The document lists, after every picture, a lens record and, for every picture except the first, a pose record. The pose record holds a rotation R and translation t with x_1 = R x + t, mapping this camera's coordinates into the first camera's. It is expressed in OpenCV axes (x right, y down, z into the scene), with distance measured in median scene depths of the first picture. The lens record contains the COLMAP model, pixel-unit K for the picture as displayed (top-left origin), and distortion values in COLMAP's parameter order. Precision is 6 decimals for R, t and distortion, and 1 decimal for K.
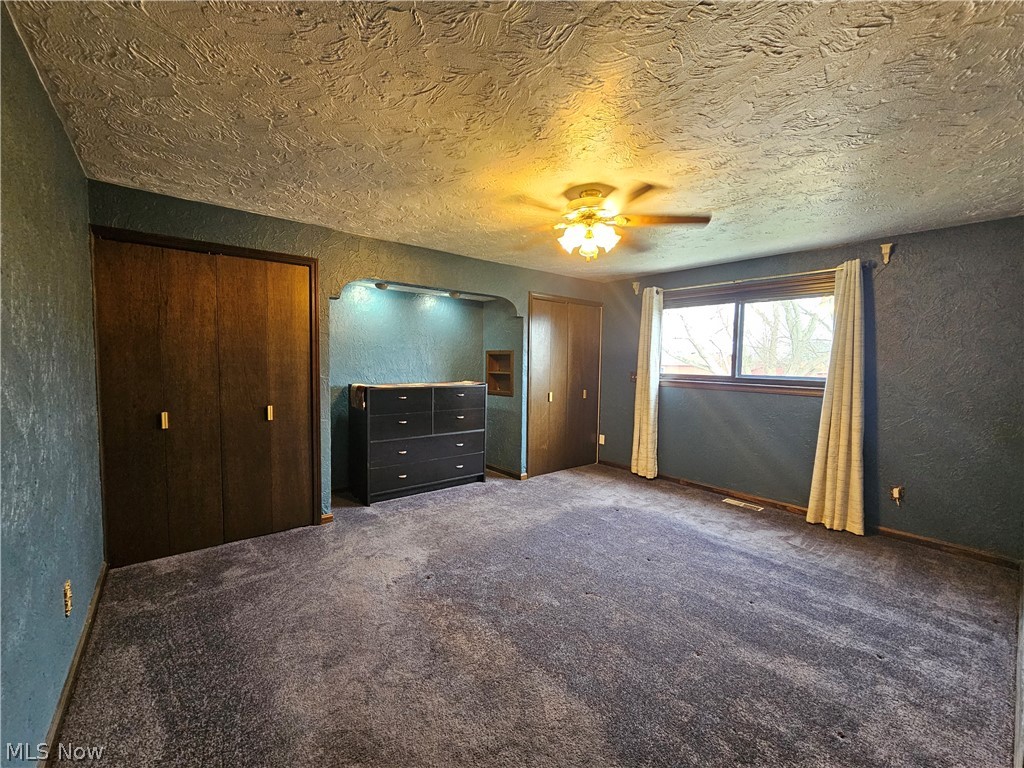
lens RADIAL K [[418.9, 0, 513.7], [0, 418.9, 384.1], [0, 0, 1]] dist [-0.009890, -0.000325]
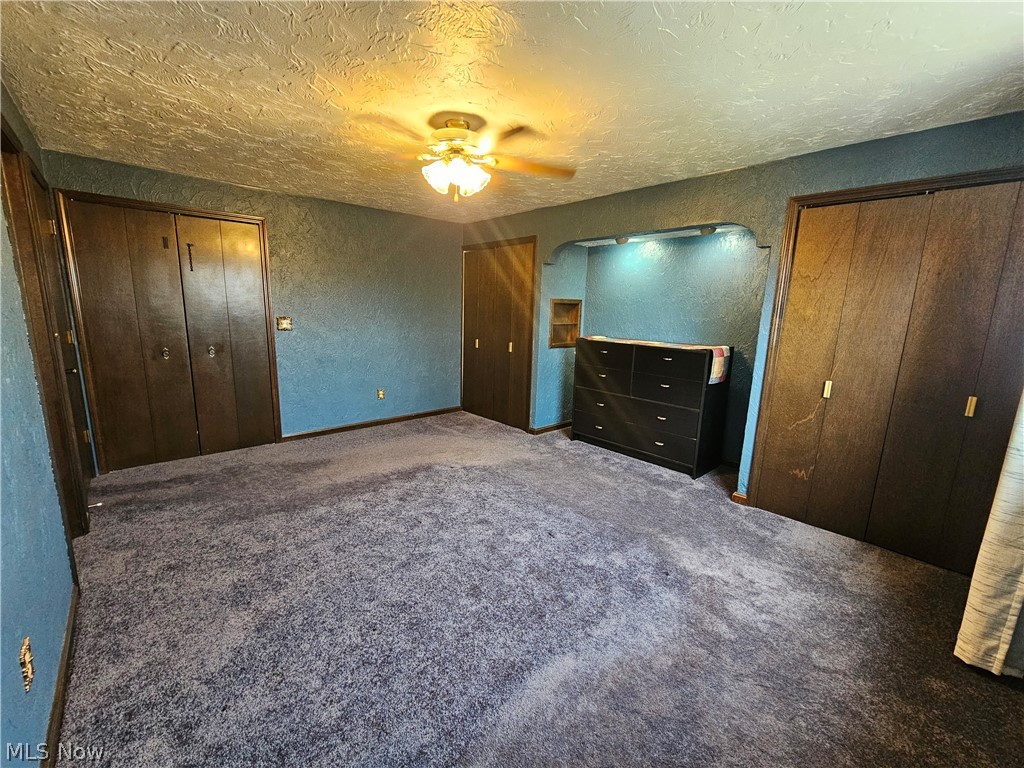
lens RADIAL K [[418.9, 0, 514.0], [0, 418.9, 386.8], [0, 0, 1]] dist [-0.009890, -0.000325]
pose [[0.062392, 0.164680, -0.984372, 0.707007], [-0.093523, 0.982918, 0.158509, -0.024039], [0.993660, 0.082172, 0.076727, 0.674895]]
